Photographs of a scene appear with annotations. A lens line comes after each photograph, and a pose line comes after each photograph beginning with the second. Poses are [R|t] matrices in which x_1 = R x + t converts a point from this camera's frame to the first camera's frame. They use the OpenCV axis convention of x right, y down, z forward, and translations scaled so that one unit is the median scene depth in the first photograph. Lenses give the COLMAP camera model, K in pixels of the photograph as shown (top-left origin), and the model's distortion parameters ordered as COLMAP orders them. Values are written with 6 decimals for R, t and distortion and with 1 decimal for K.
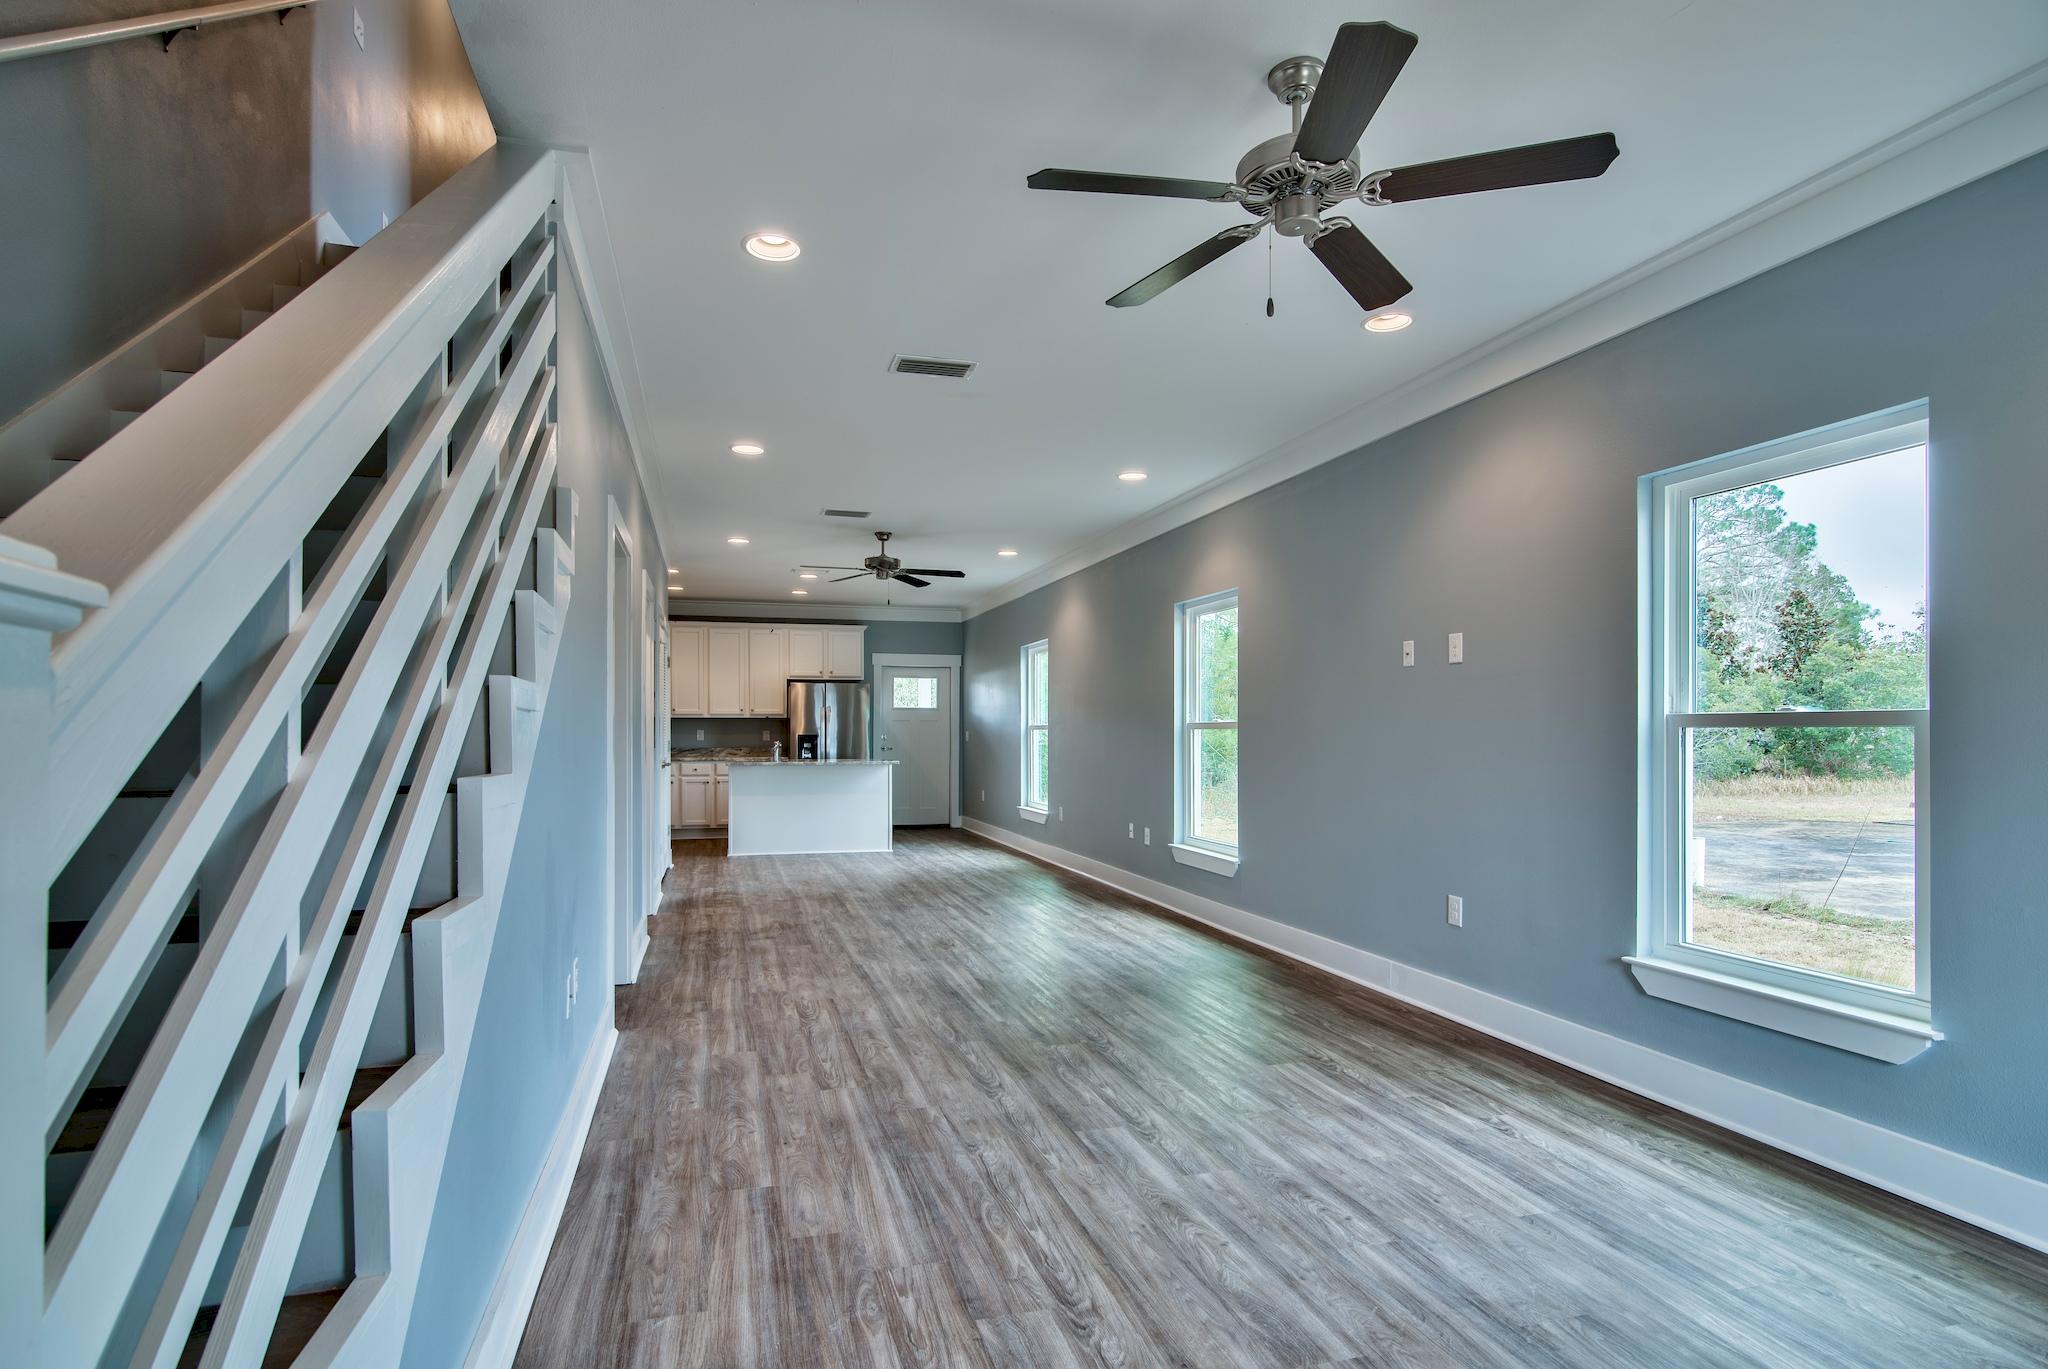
lens RADIAL K [[1026.9, 0, 1006.3], [0, 1026.9, 733.9], [0, 0, 1]] dist [-0.001008, 0.000263]
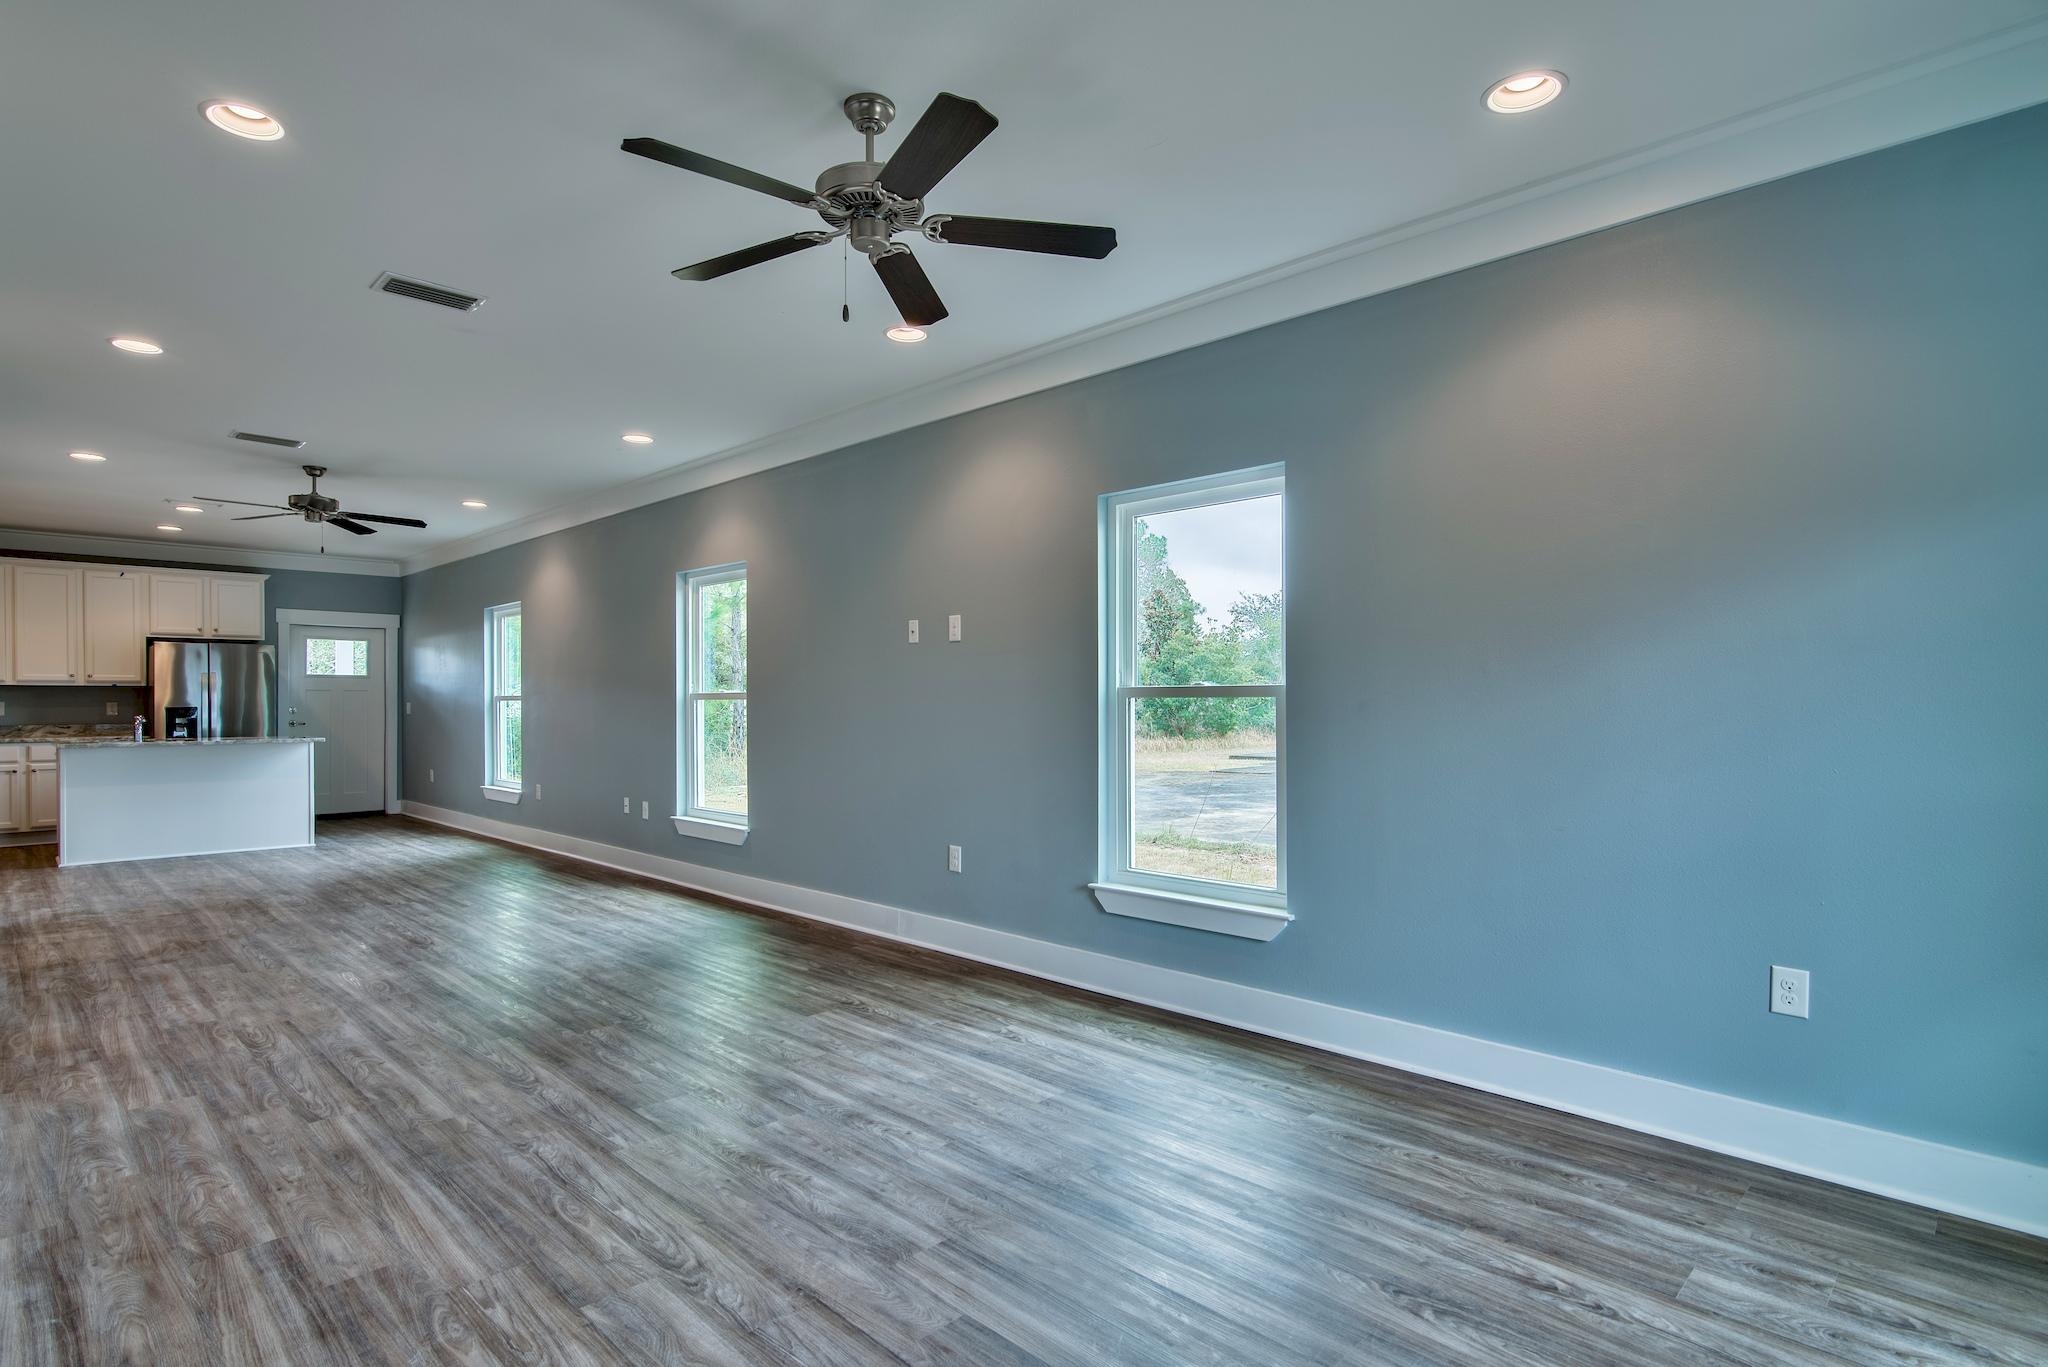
lens RADIAL K [[1027.3, 0, 1002.2], [0, 1027.3, 704.6], [0, 0, 1]] dist [-0.000650, 0.000152]
pose [[0.872286, -0.003017, 0.488987, -0.092631], [0.003233, 0.999995, 0.000403, 0.001178], [-0.488985, 0.001230, 0.872291, -0.024833]]
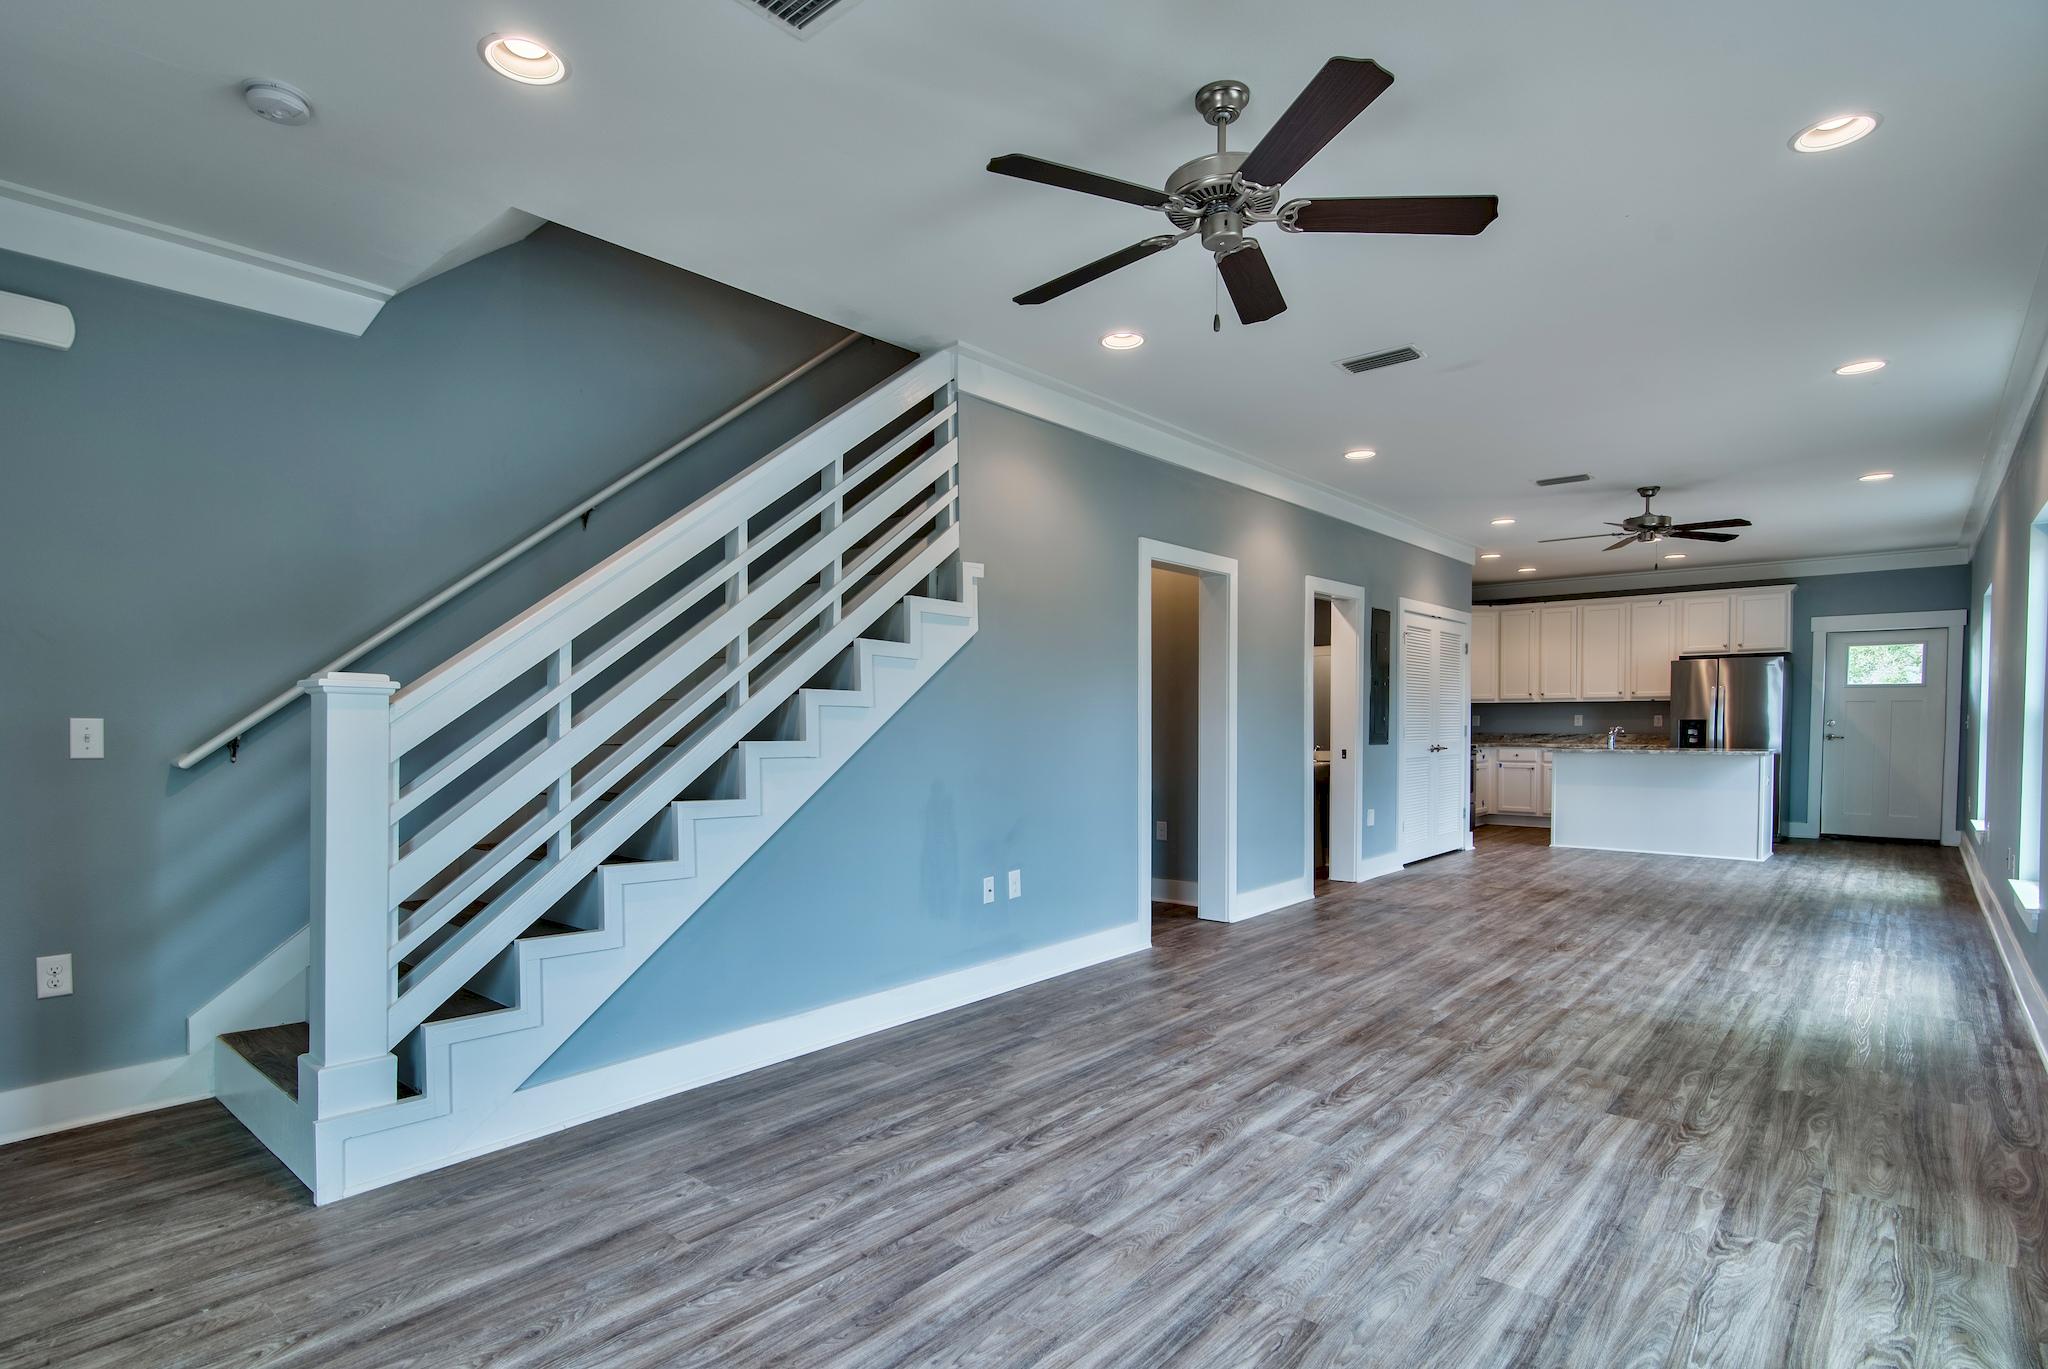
lens RADIAL K [[1037.2, 0, 1020.4], [0, 1037.2, 749.9], [0, 0, 1]] dist [-0.003420, -0.000627]
pose [[0.557168, 0.022099, -0.830106, 0.728915], [0.002023, 0.999607, 0.027969, 0.002102], [0.830397, -0.017262, 0.556904, 0.147020]]
